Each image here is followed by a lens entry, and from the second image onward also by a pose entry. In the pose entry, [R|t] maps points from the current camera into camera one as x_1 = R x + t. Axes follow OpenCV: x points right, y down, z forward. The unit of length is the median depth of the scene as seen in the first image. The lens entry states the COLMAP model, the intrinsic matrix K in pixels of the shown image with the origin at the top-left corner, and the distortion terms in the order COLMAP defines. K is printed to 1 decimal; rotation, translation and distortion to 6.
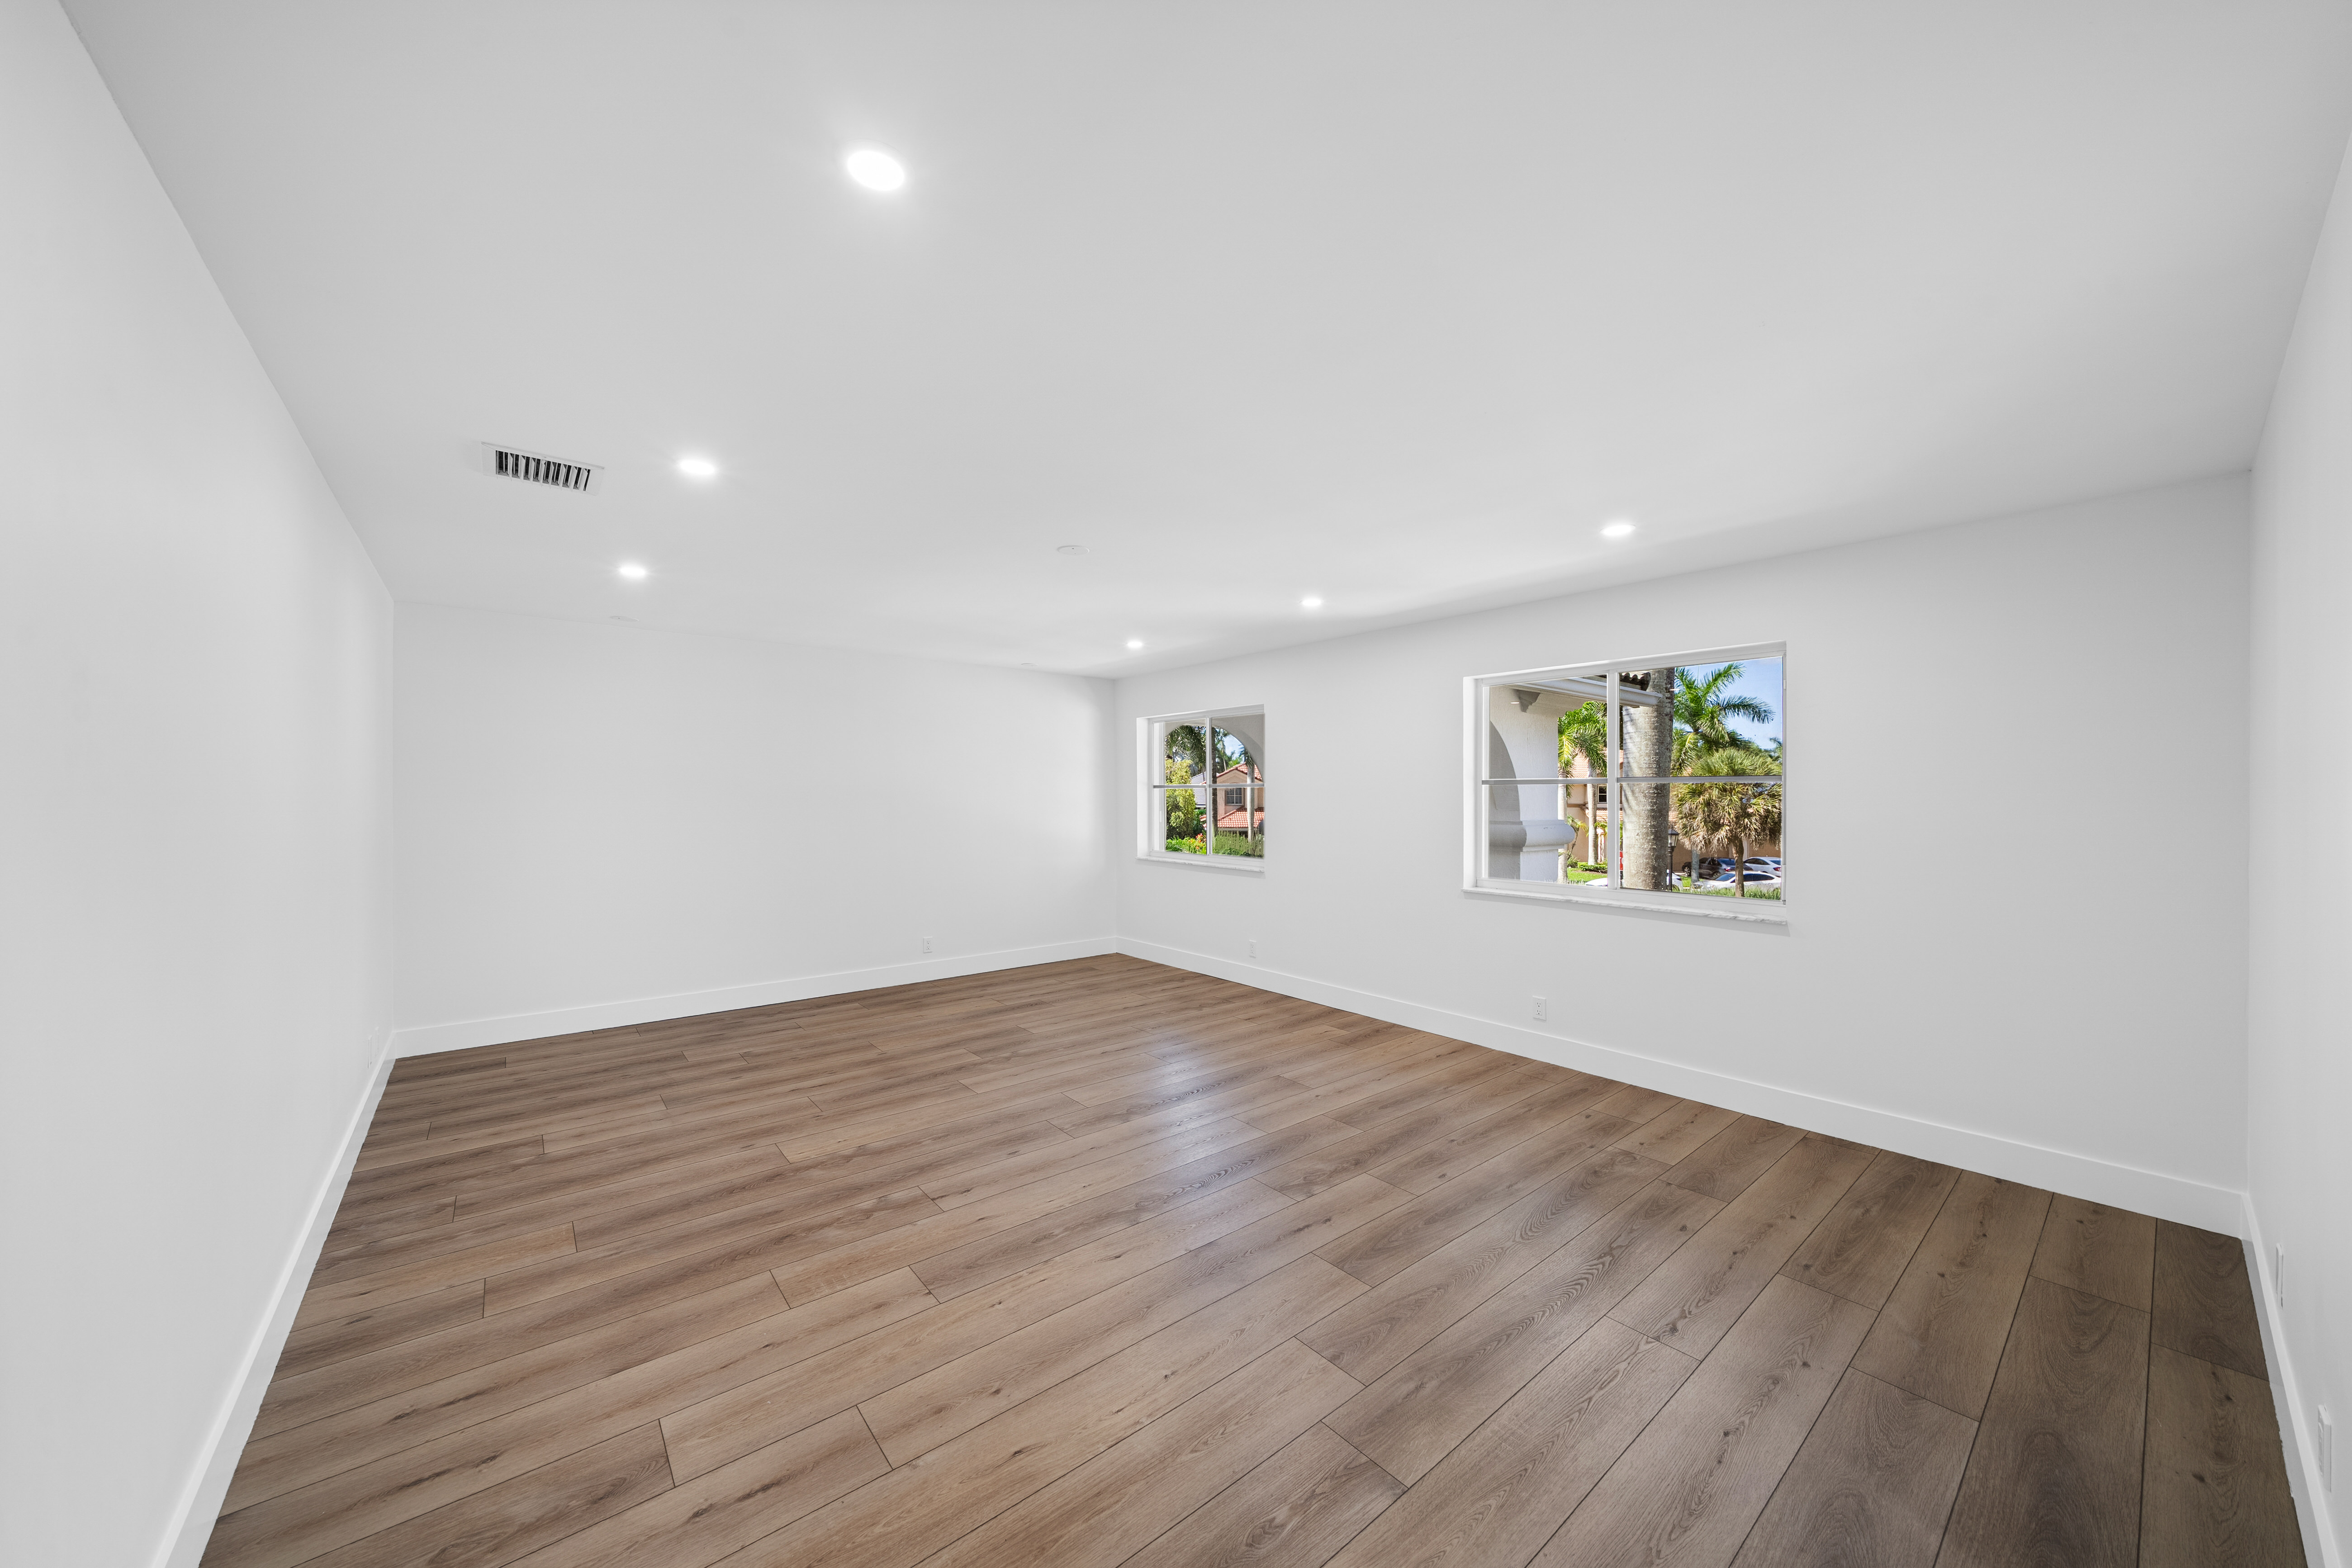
lens RADIAL K [[801.0, 0, 1167.3], [0, 801.0, 782.0], [0, 0, 1]] dist [-0.001611, -0.000169]
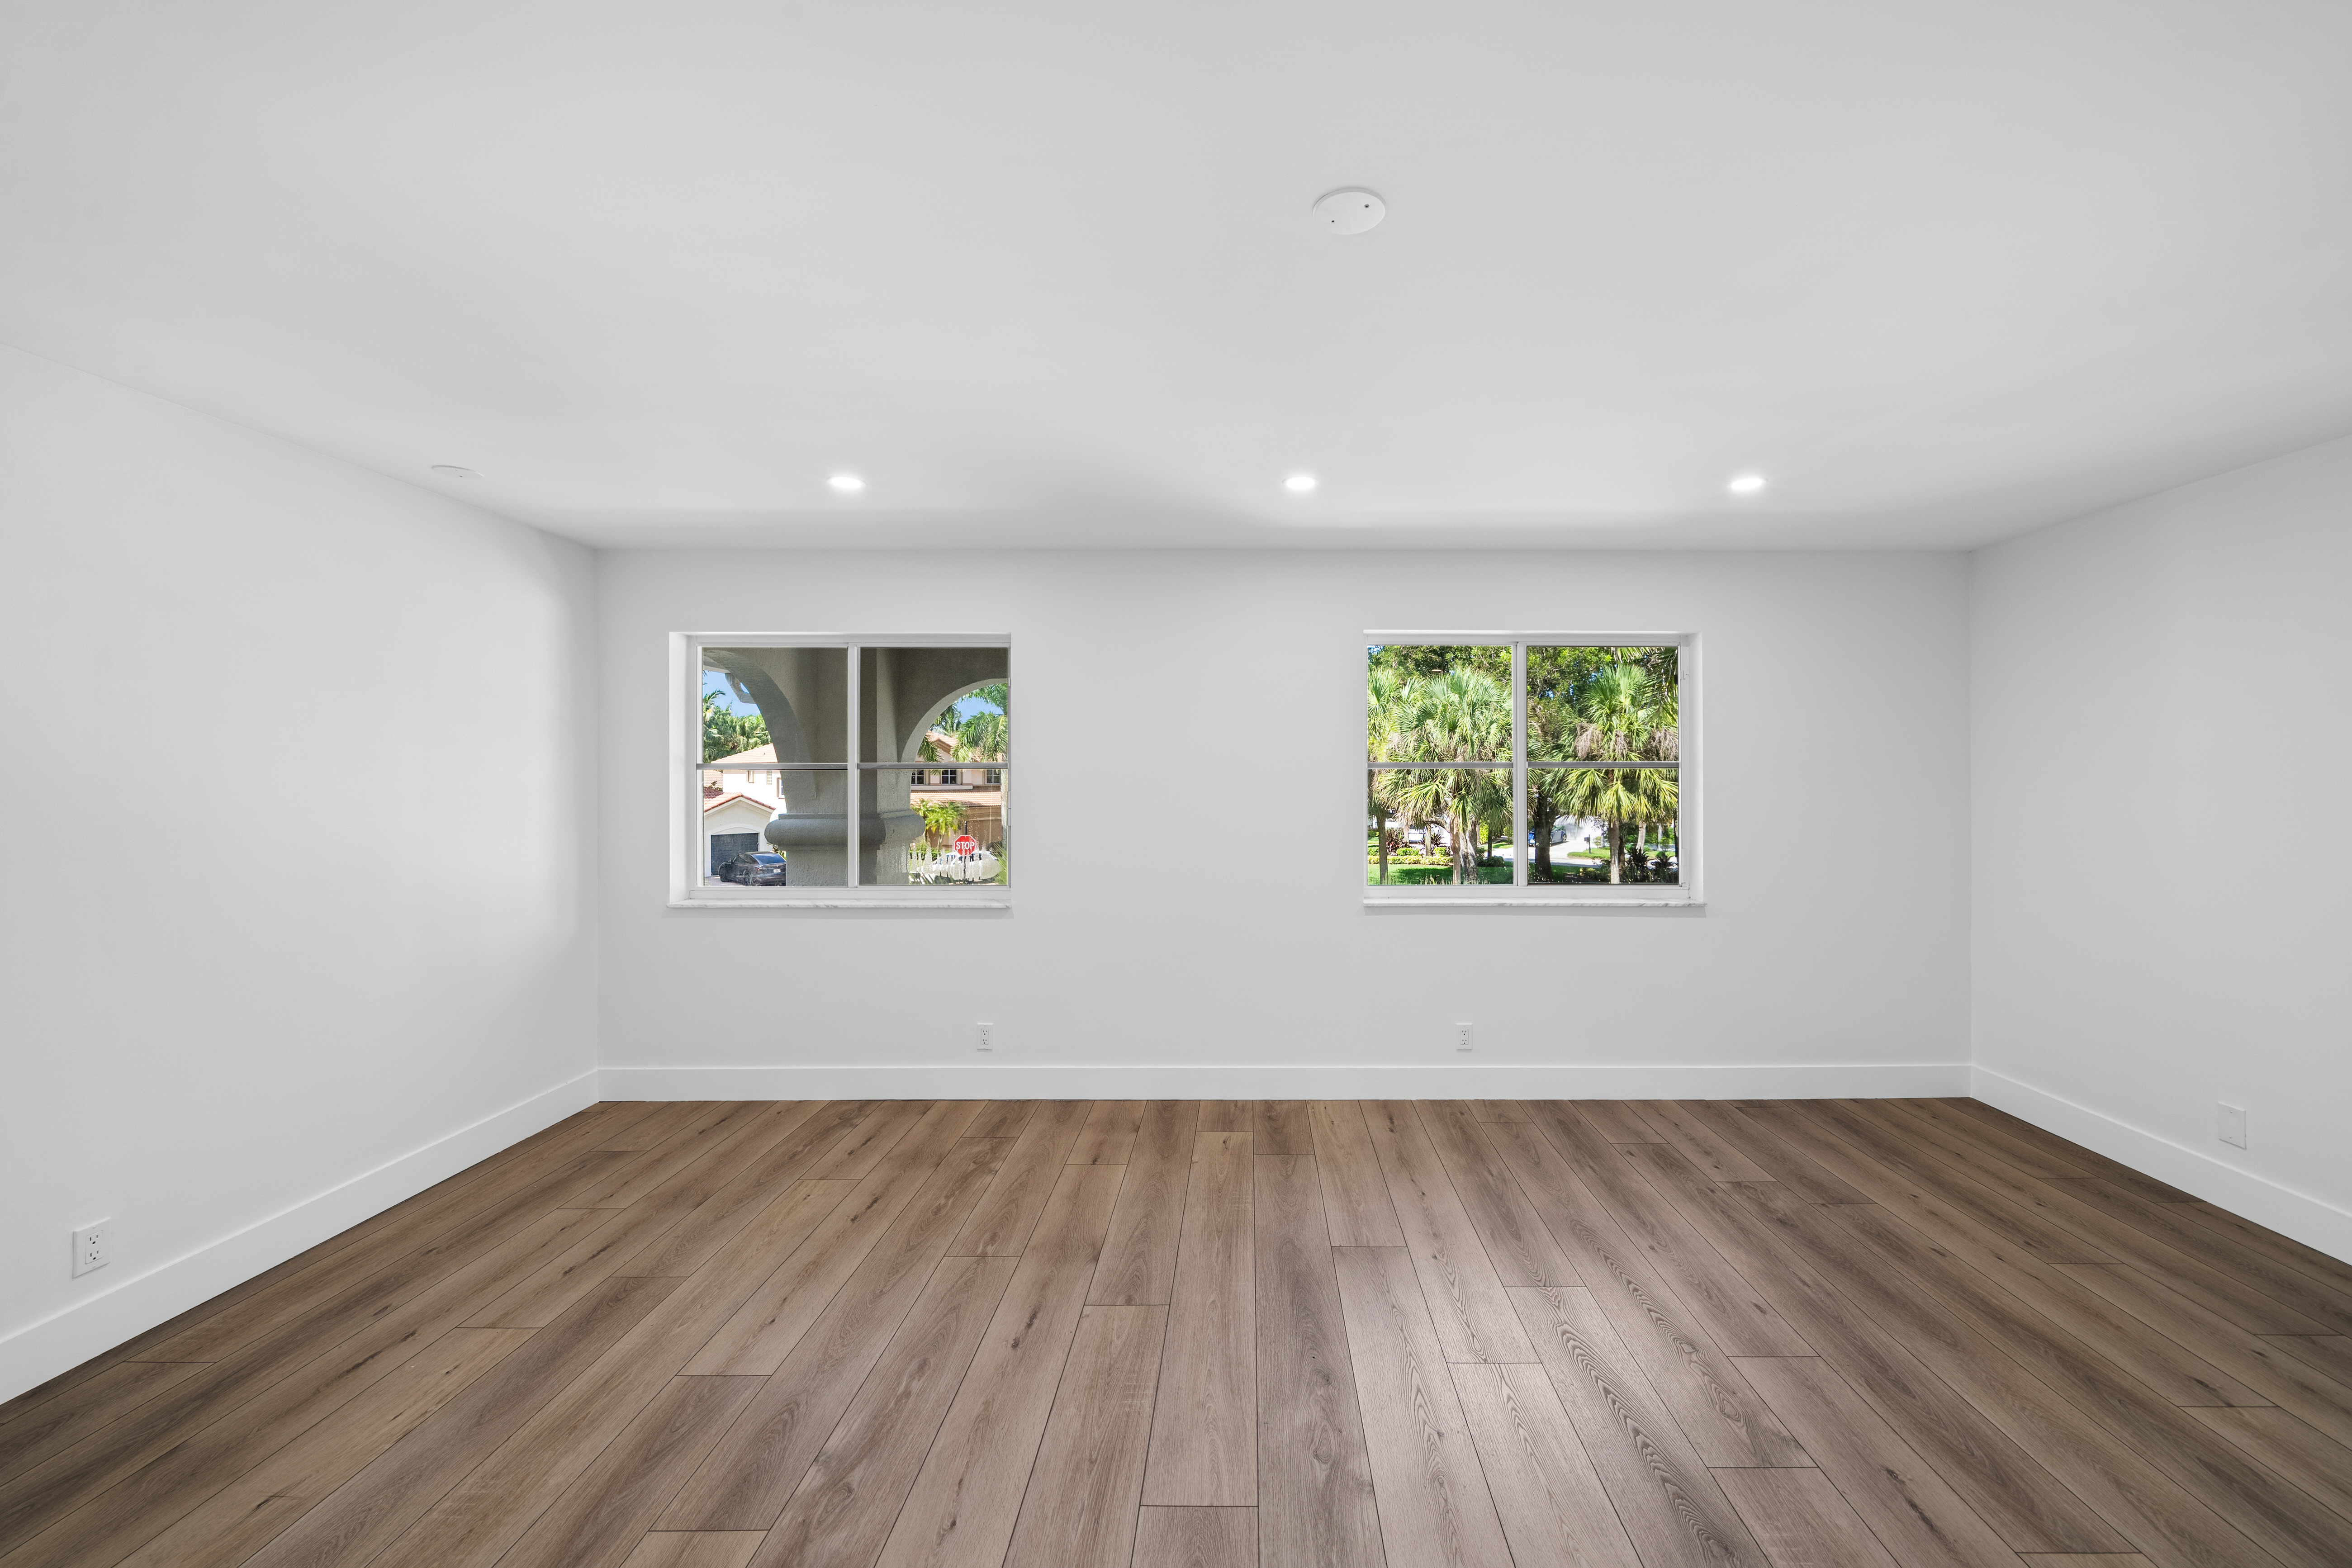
lens RADIAL K [[897.9, 0, 1244.4], [0, 897.9, 771.7], [0, 0, 1]] dist [-0.001583, -0.000284]
pose [[0.637232, -0.000201, 0.770672, -0.453280], [-0.009816, 0.999917, 0.008377, 0.000891], [-0.770609, -0.012903, 0.637177, 0.657579]]
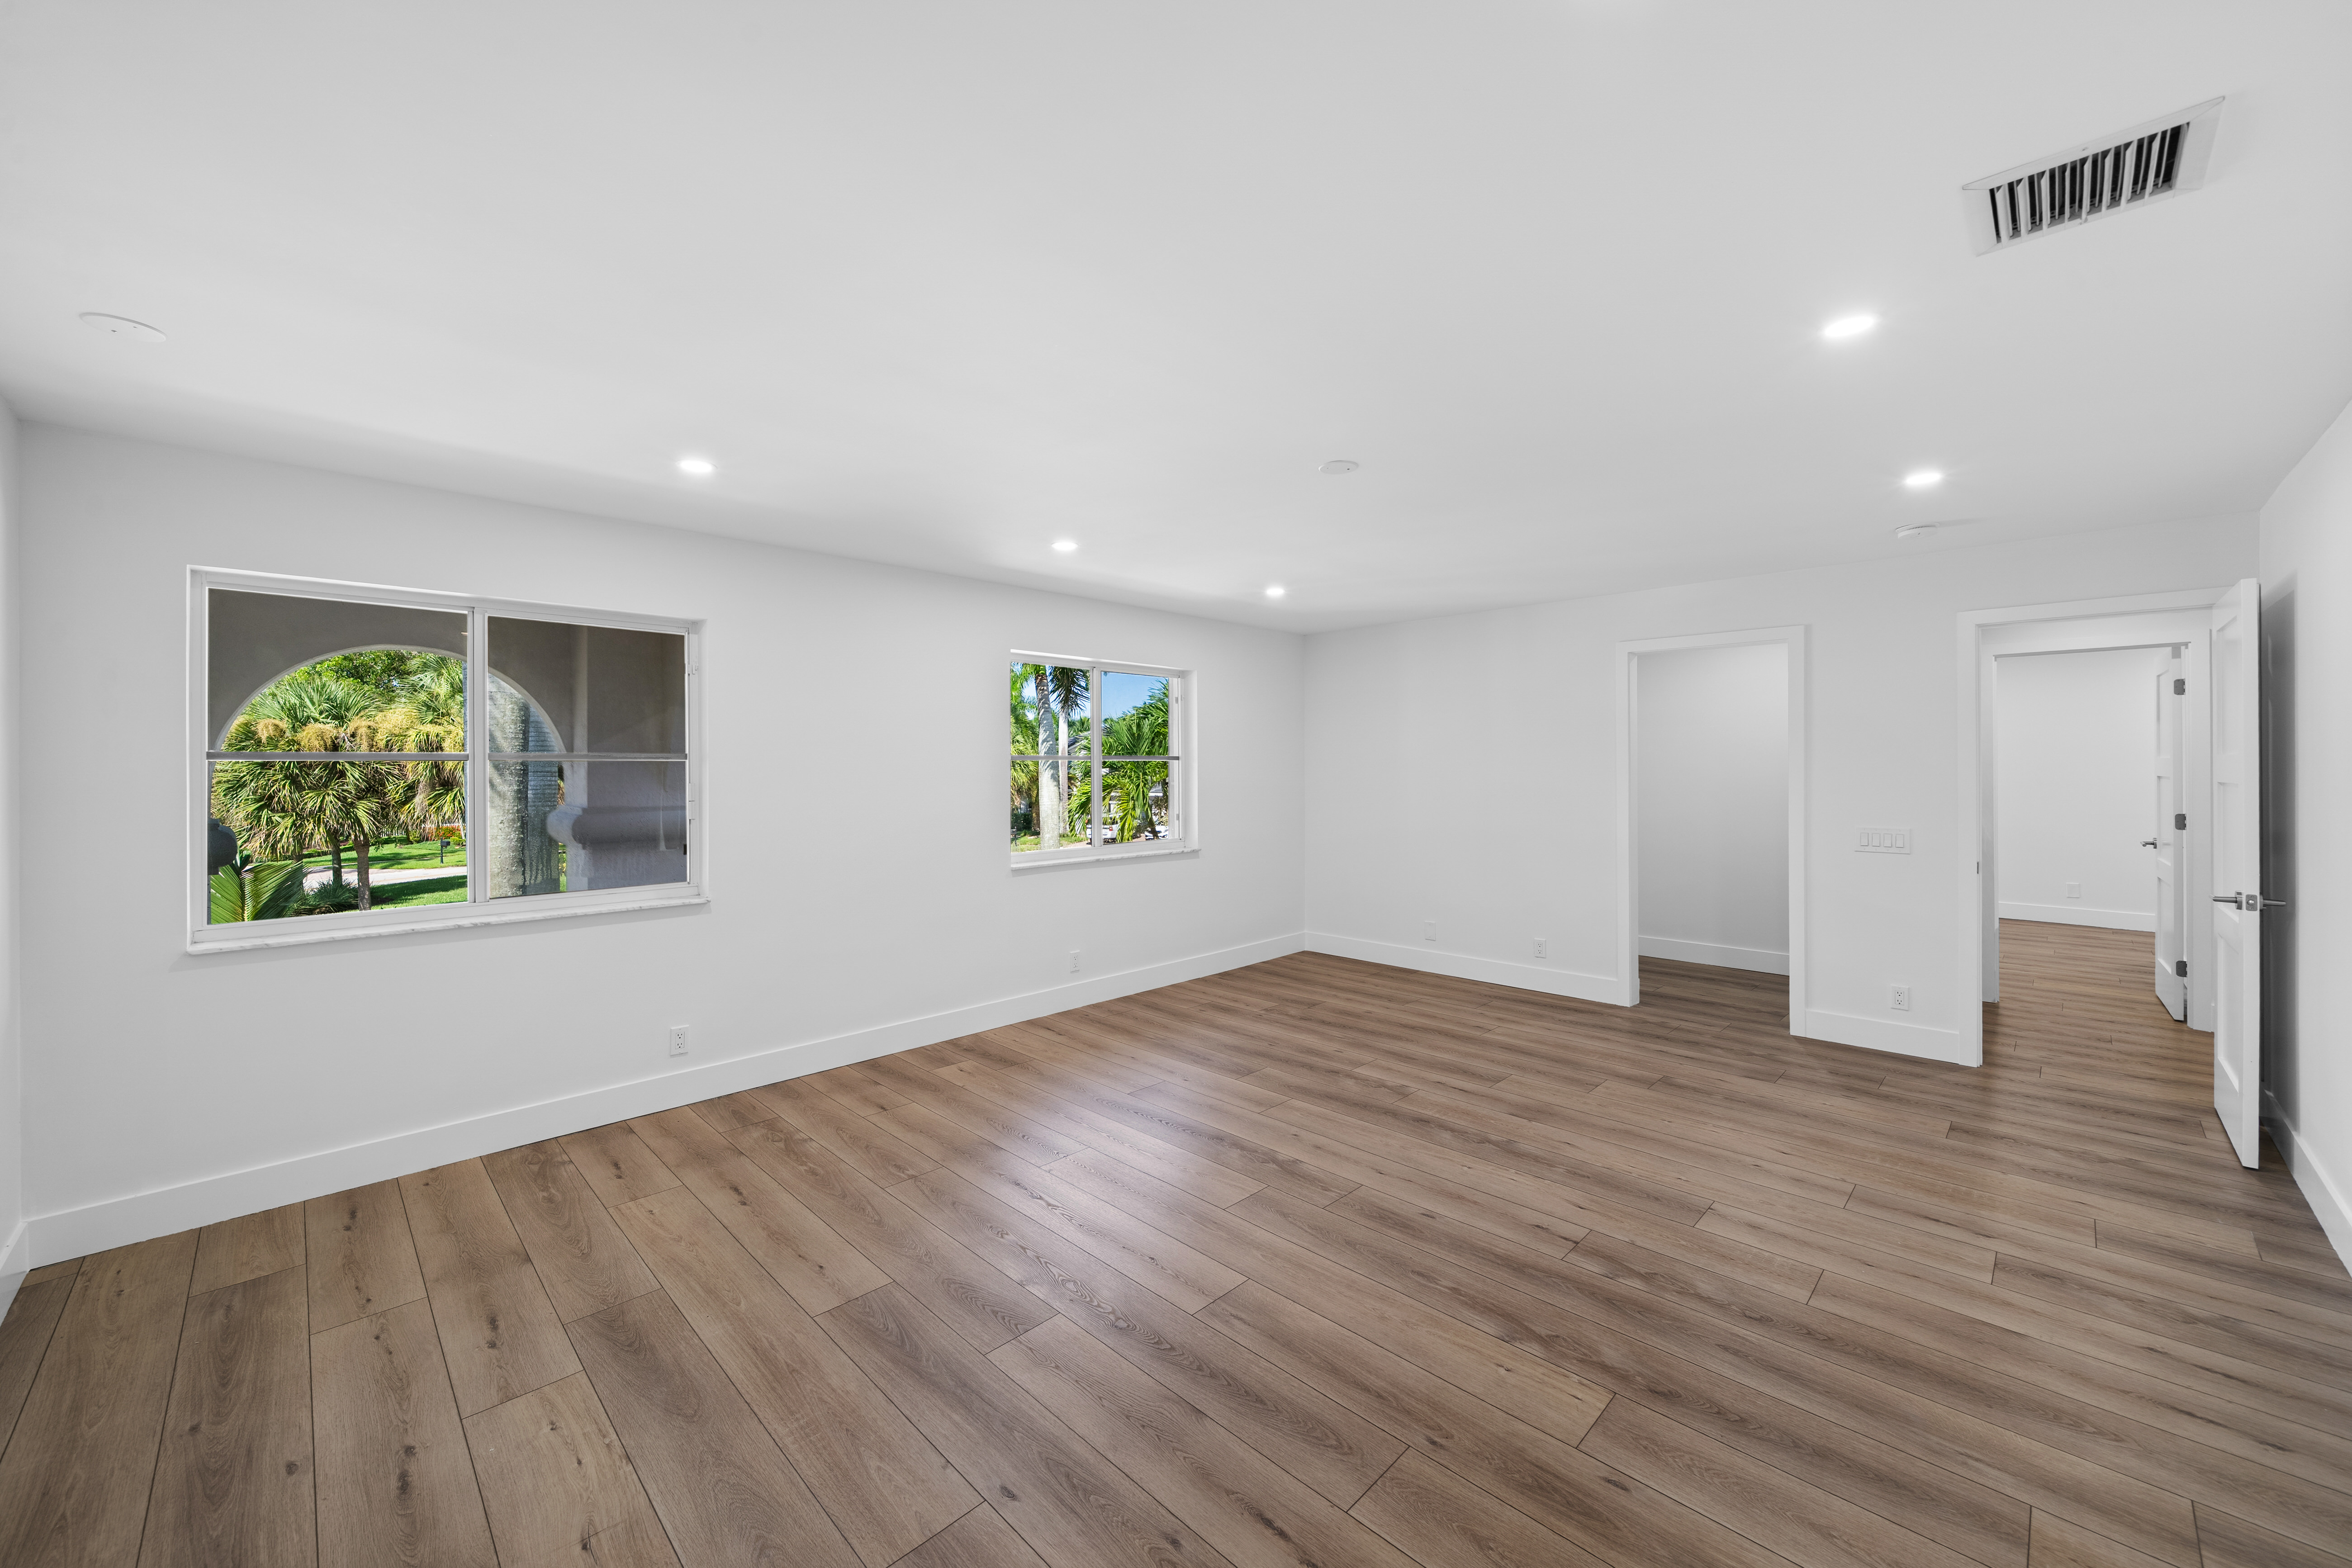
lens RADIAL K [[887.7, 0, 1163.1], [0, 887.7, 765.1], [0, 0, 1]] dist [-0.002045, 0.000010]
pose [[-0.083978, 0.000131, 0.996468, -0.872613], [-0.009495, 0.999954, -0.000932, 0.010930], [-0.996422, -0.009540, -0.083973, 1.107612]]
